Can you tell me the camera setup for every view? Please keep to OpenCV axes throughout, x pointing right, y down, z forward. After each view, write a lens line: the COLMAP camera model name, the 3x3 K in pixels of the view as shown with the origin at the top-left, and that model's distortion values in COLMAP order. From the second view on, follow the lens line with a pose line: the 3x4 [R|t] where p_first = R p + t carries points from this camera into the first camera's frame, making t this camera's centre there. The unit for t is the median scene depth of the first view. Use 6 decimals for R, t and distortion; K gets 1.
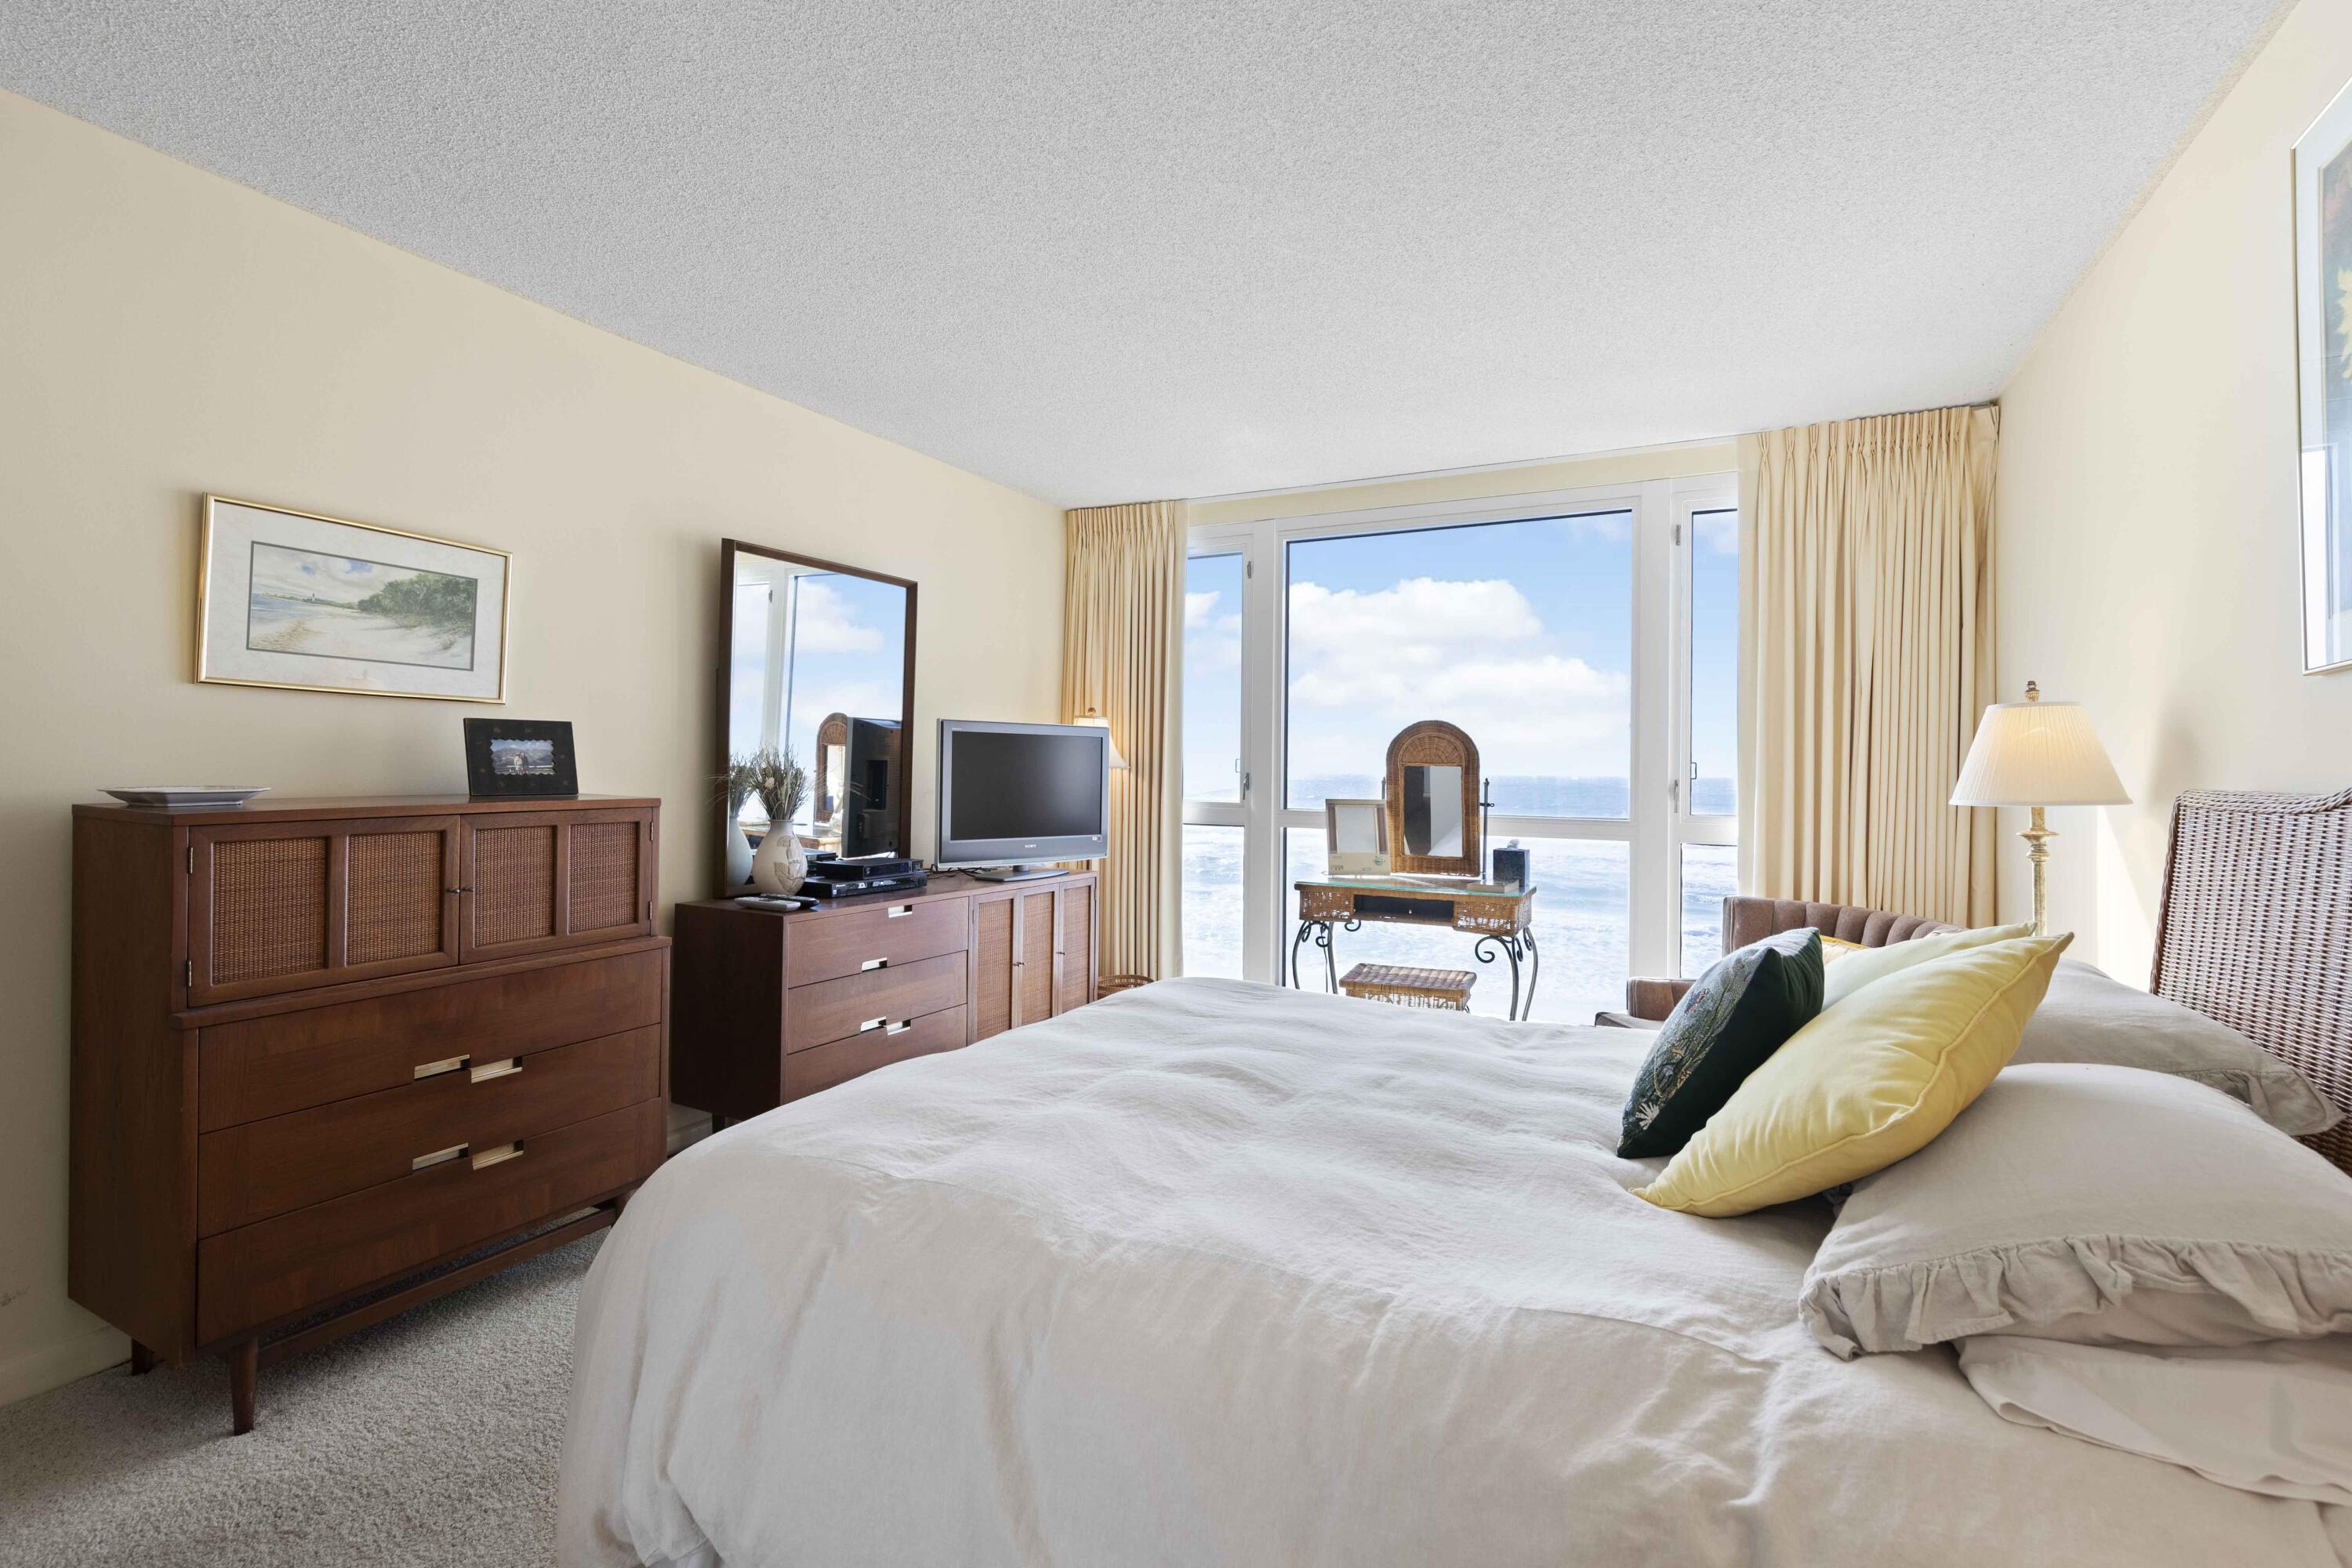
lens RADIAL K [[1028.6, 0, 1186.9], [0, 1028.6, 770.6], [0, 0, 1]] dist [0.000169, 0.000068]
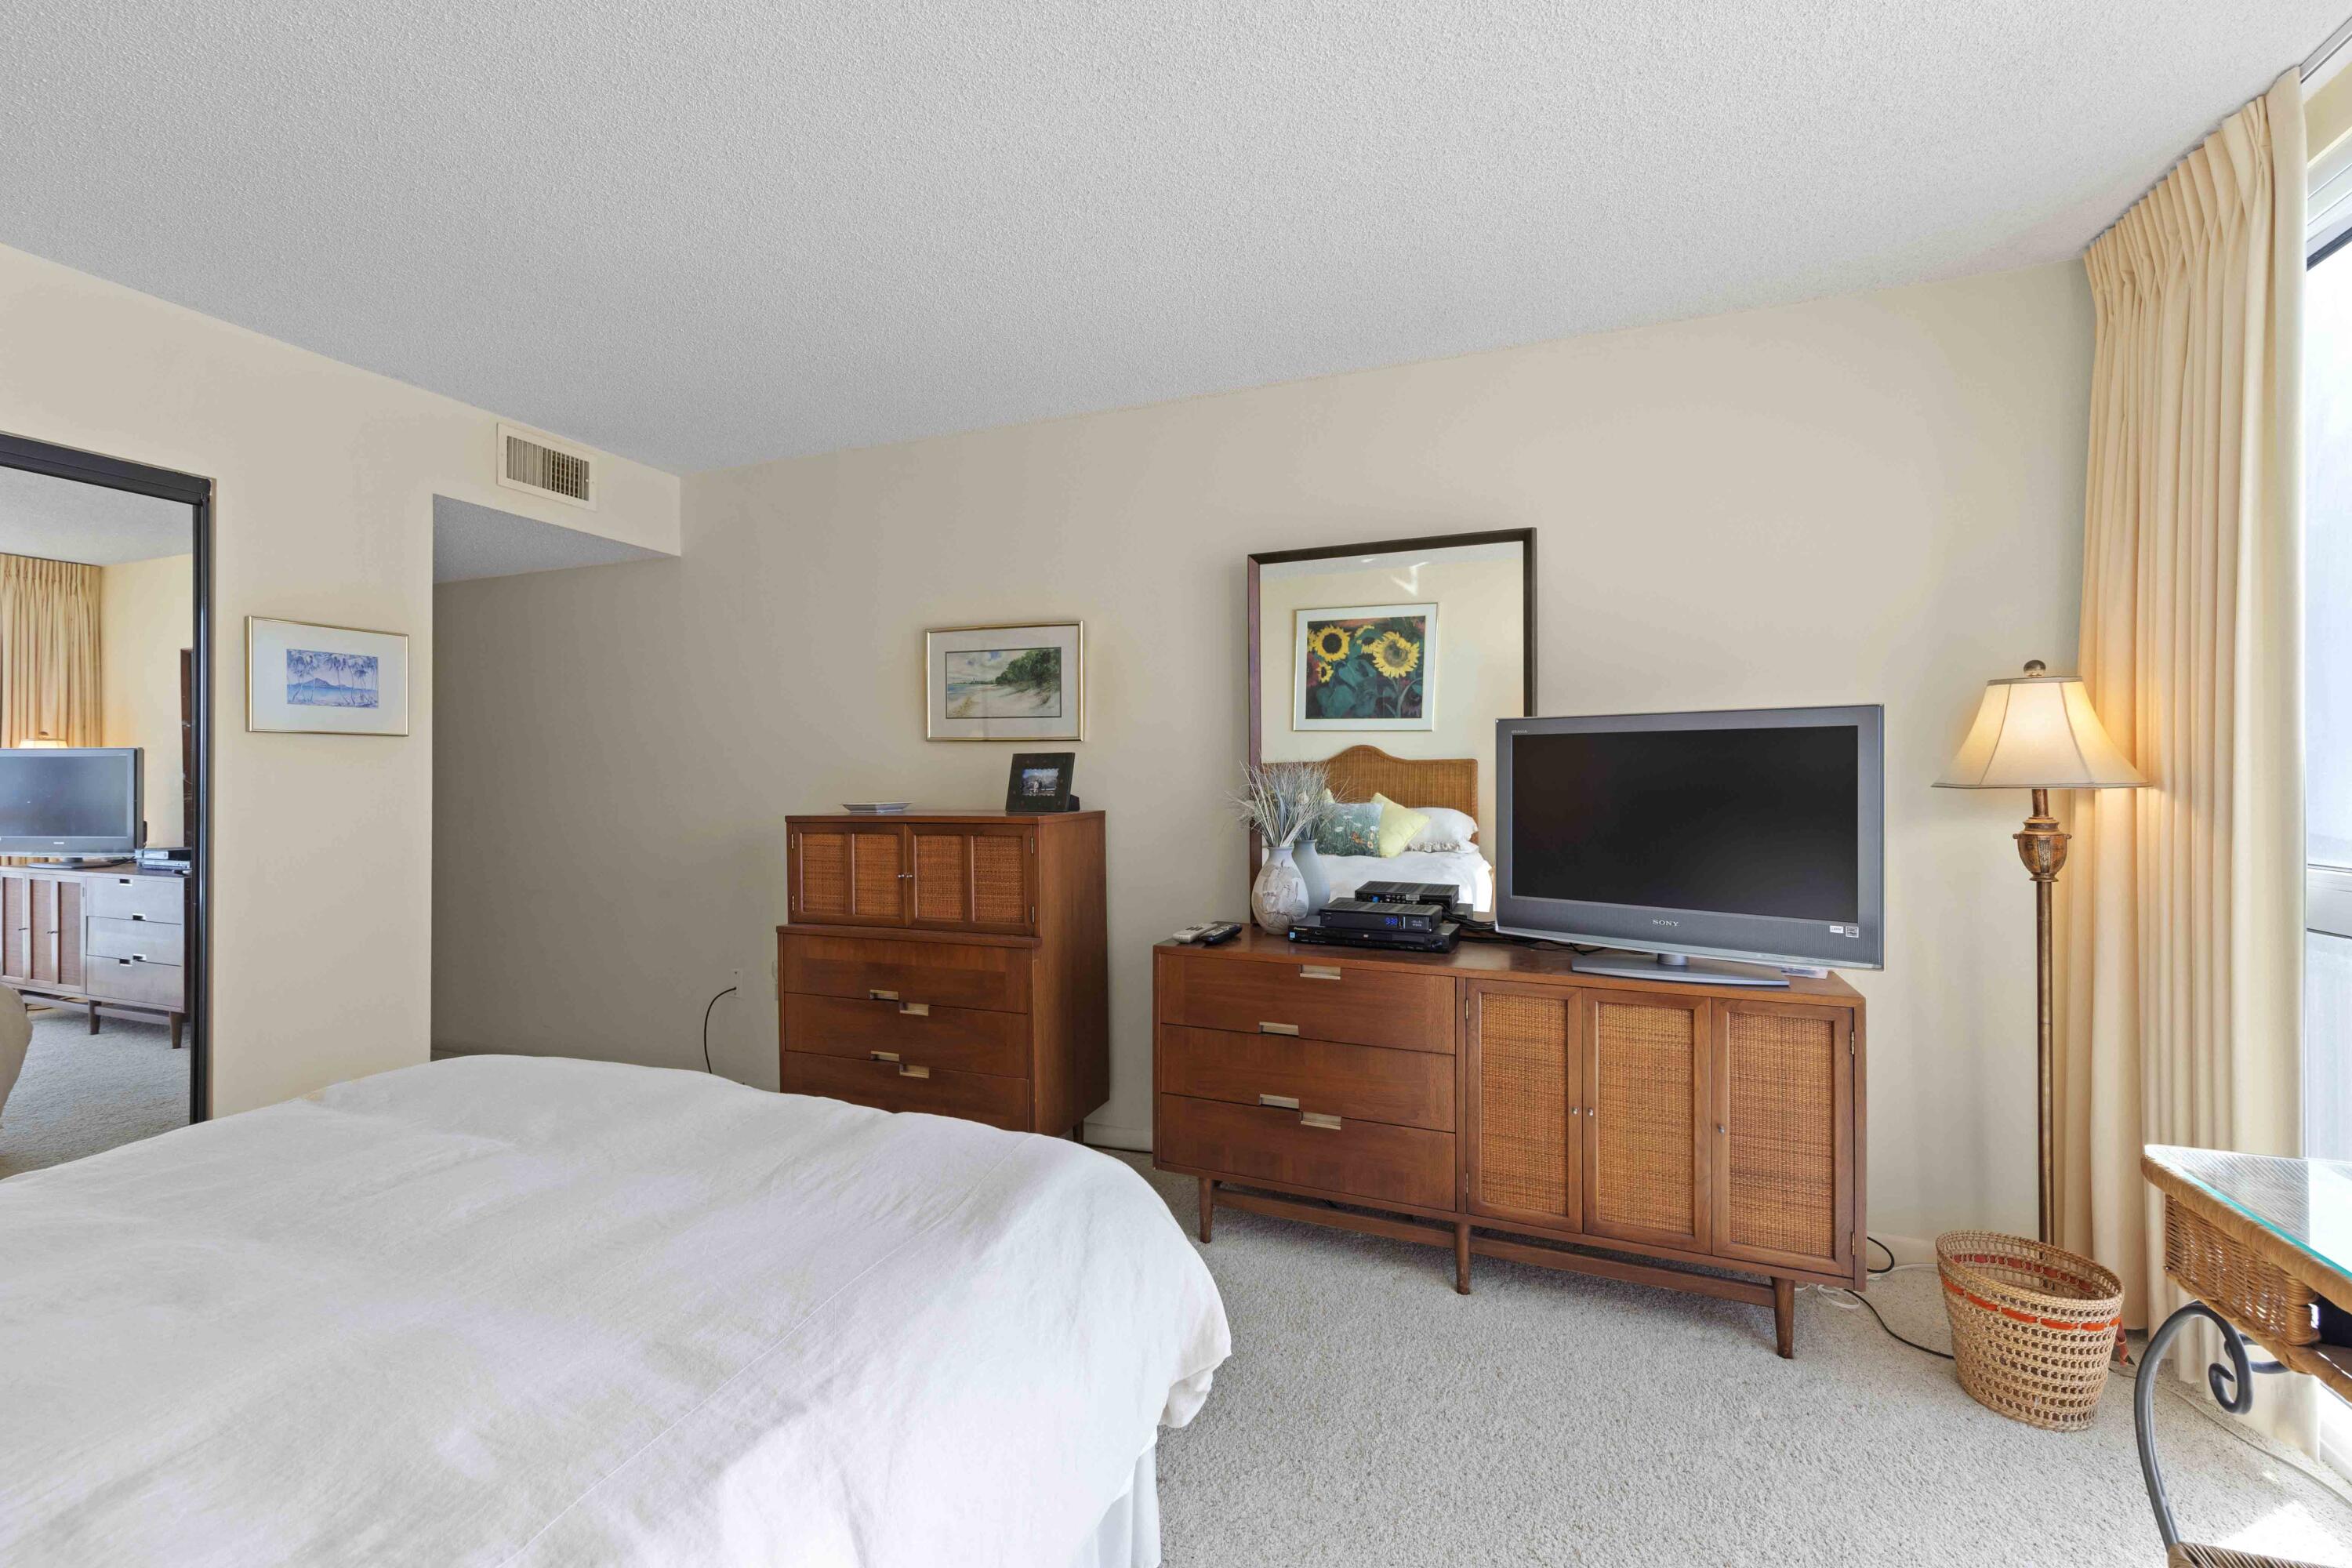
lens RADIAL K [[957.8, 0, 1178.9], [0, 957.8, 792.0], [0, 0, 1]] dist [0.000813, 0.000122]
pose [[0.112603, -0.005497, -0.993625, 0.556754], [-0.003725, 0.999975, -0.005955, 0.005609], [0.993633, 0.004372, 0.112579, 1.042873]]
